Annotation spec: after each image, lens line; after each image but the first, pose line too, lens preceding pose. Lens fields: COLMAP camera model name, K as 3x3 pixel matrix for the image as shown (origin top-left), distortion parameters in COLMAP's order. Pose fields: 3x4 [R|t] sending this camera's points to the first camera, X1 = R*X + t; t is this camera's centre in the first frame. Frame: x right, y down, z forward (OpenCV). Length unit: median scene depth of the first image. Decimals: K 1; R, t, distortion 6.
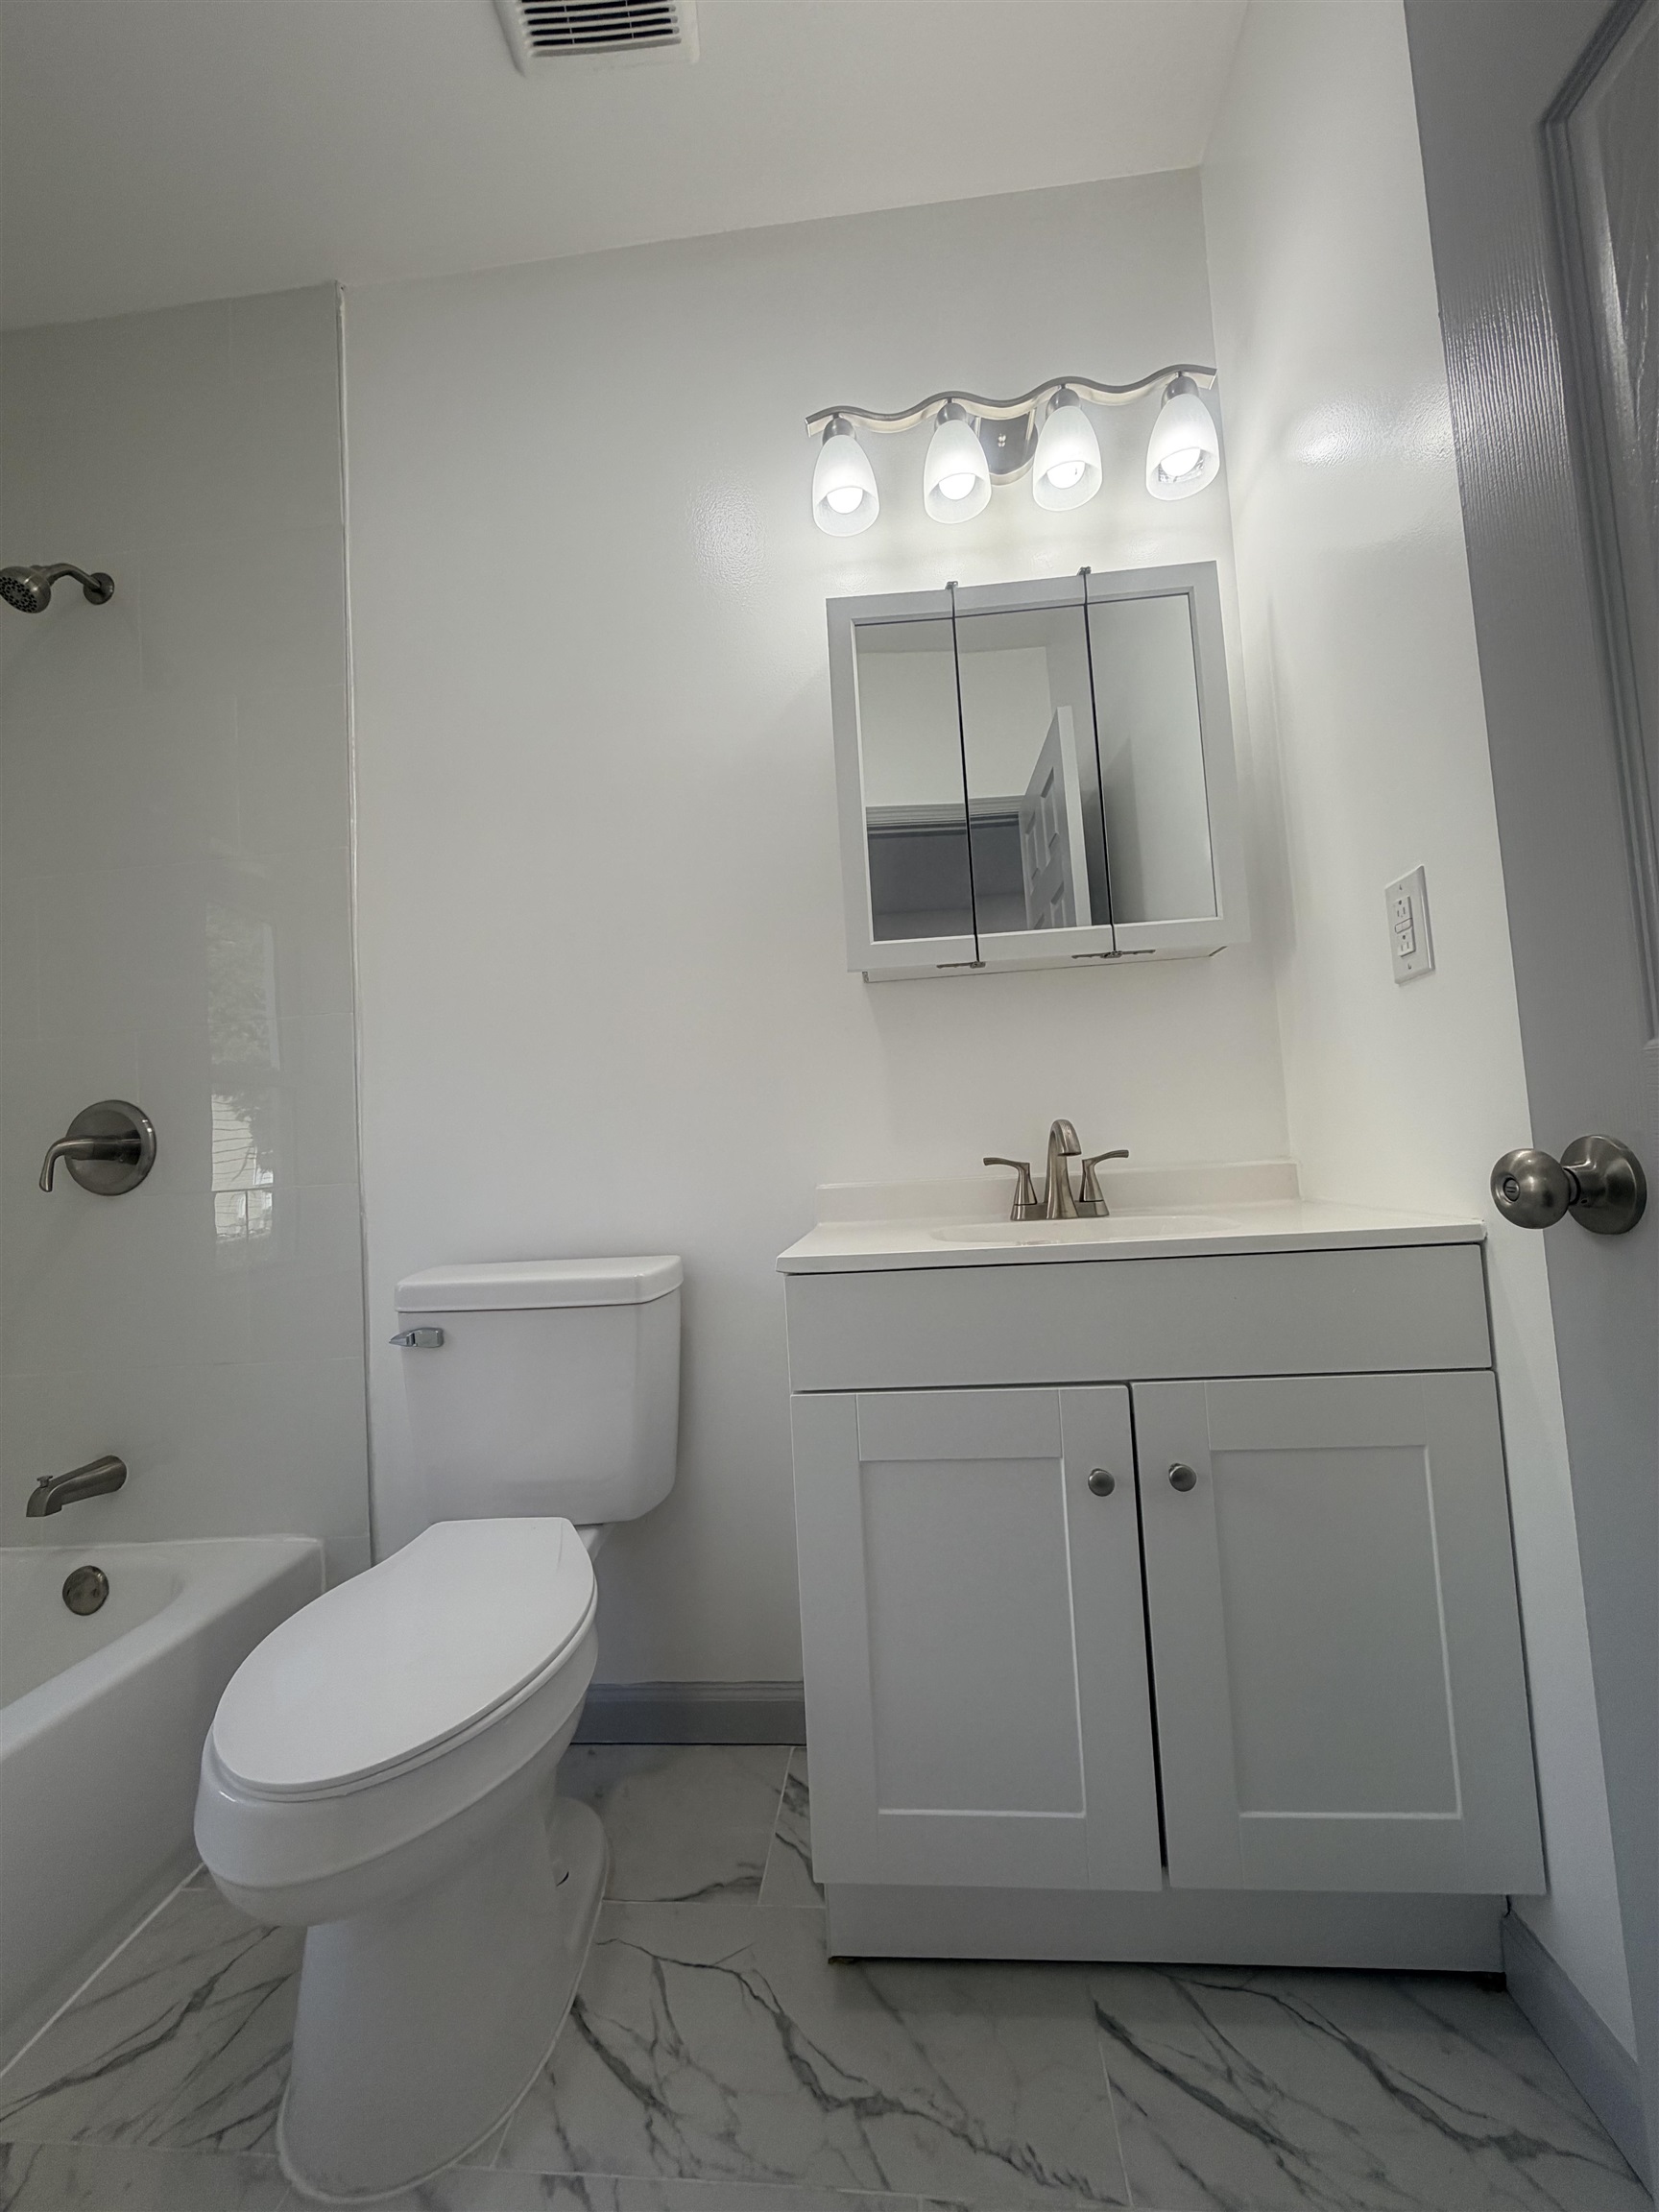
lens RADIAL K [[882.7, 0, 834.1], [0, 882.7, 1108.2], [0, 0, 1]] dist [0.000906, -0.000336]
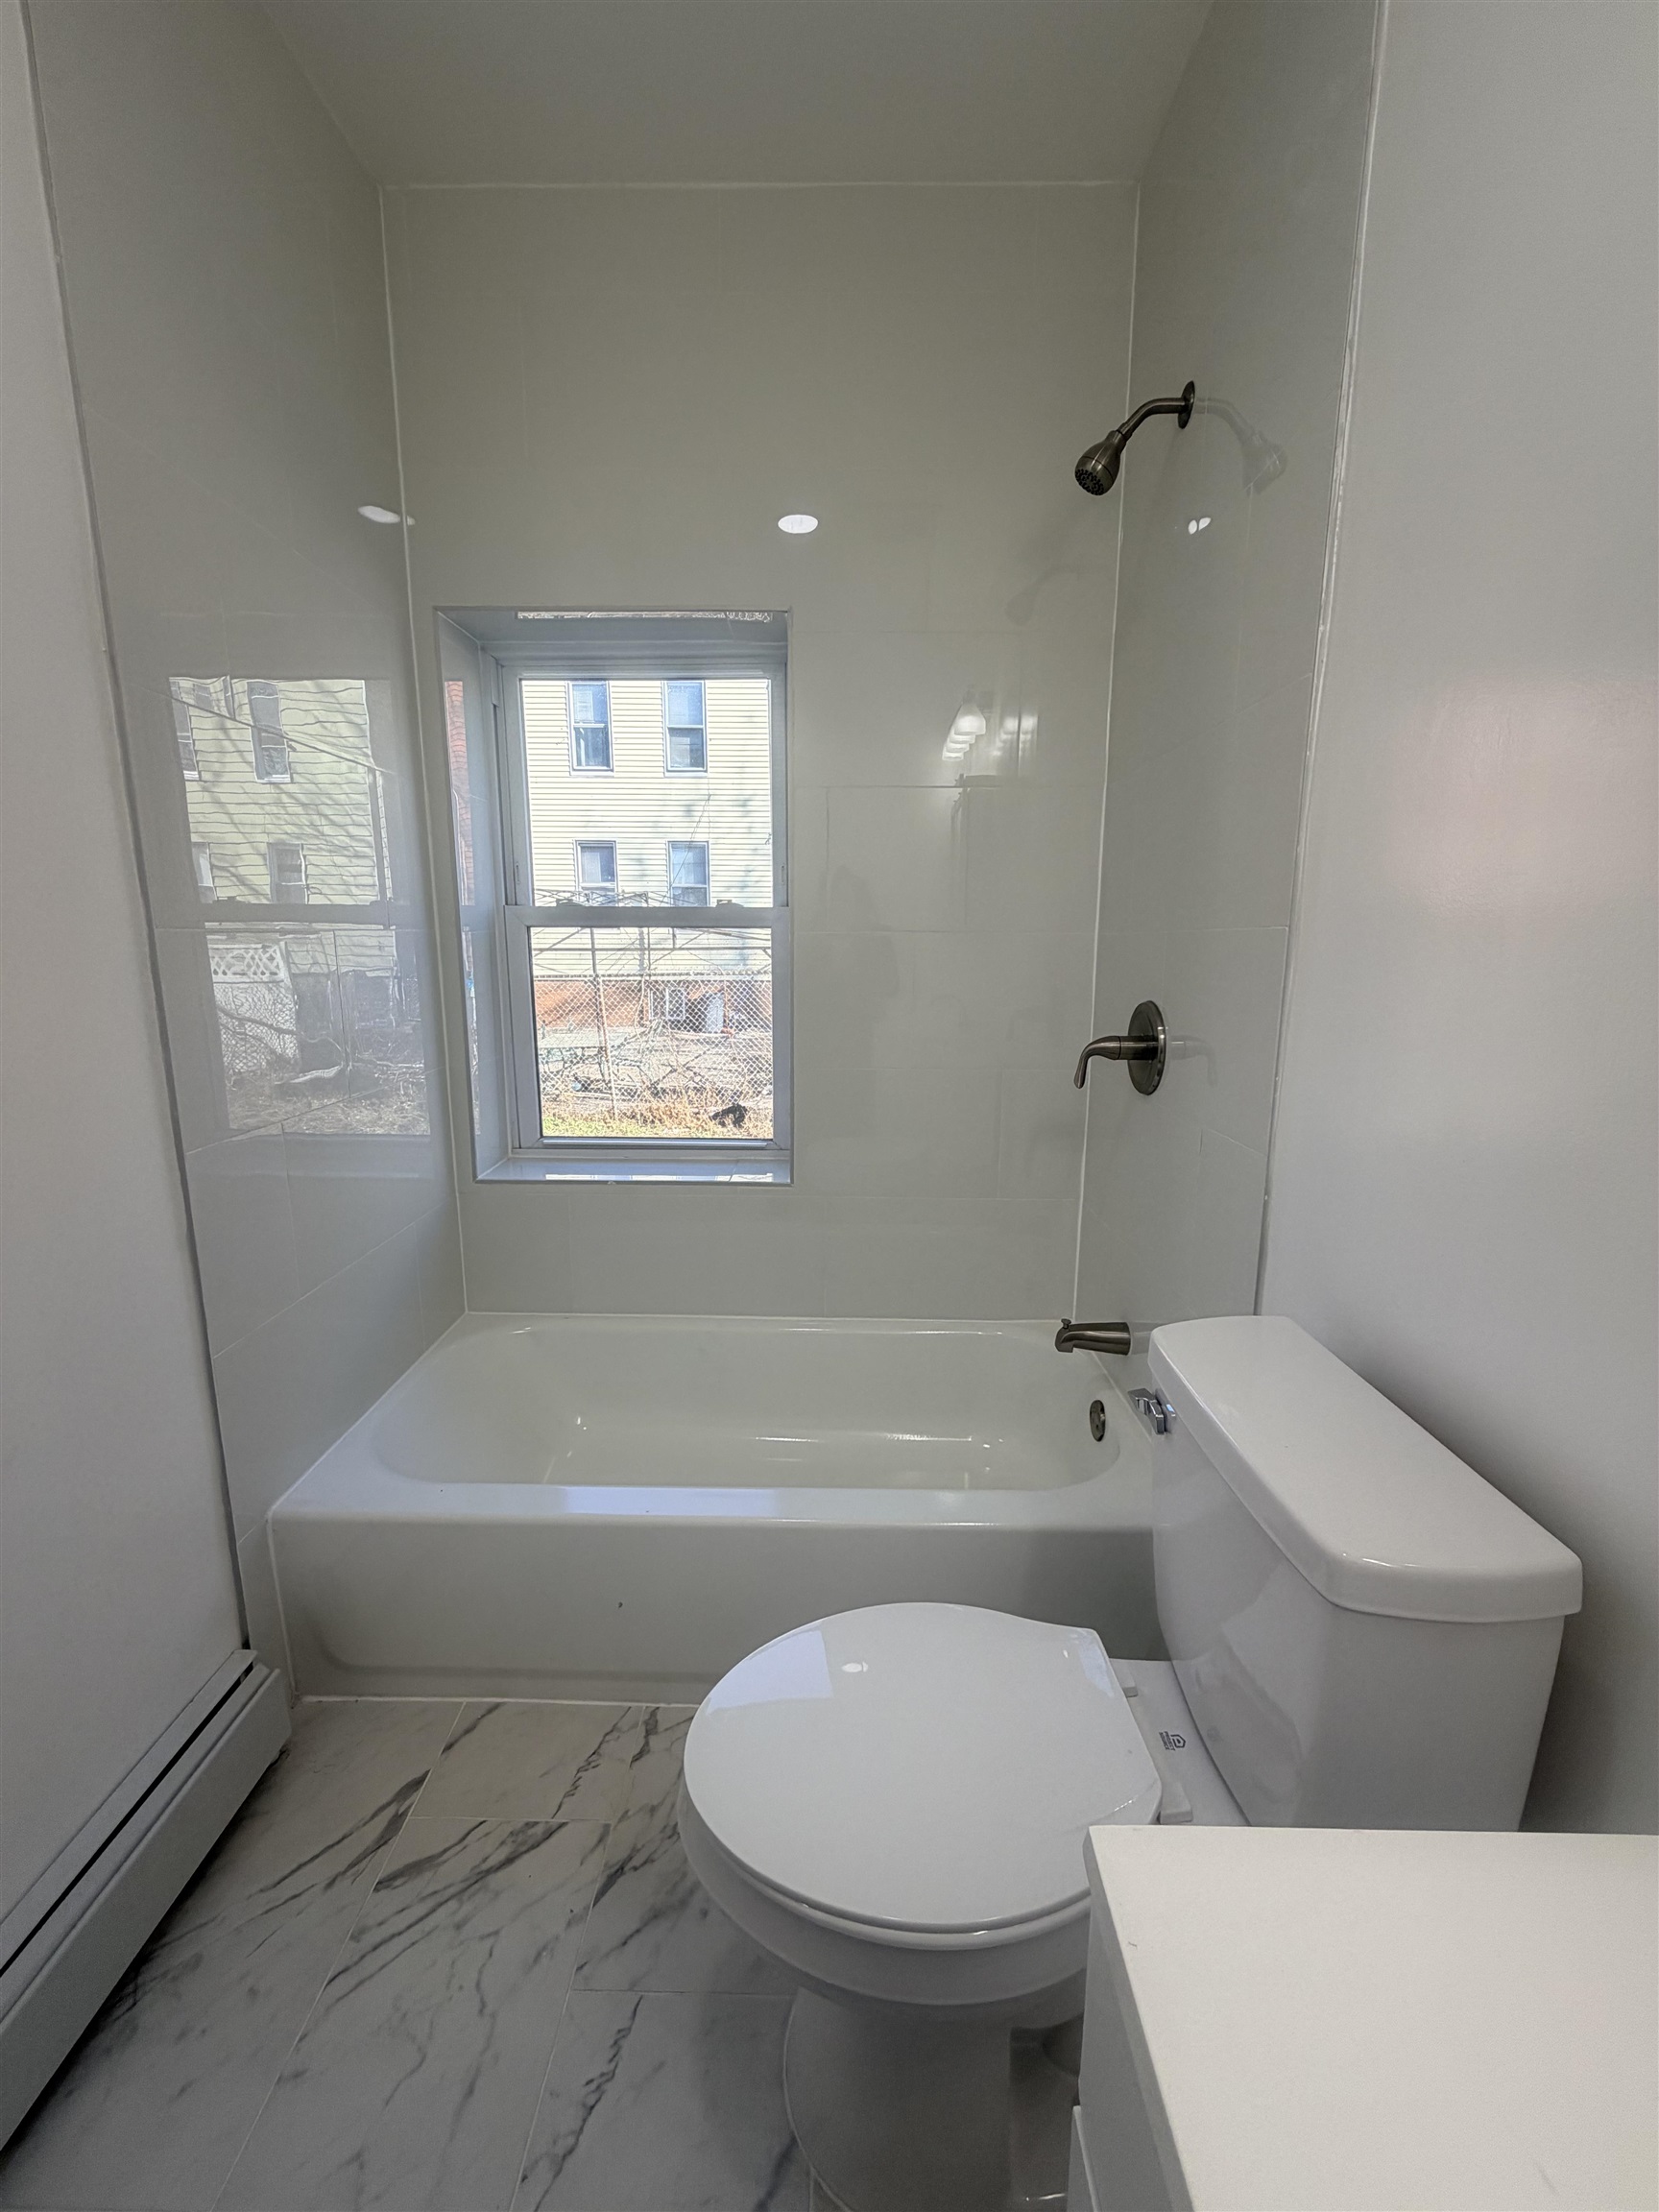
lens RADIAL K [[882.7, 0, 819.6], [0, 882.7, 1093.2], [0, 0, 1]] dist [0.000906, -0.000336]
pose [[0.057473, 0.237922, -0.969582, 0.161857], [0.060509, 0.968572, 0.241261, -0.175541], [0.996512, -0.072534, 0.041270, 0.593647]]
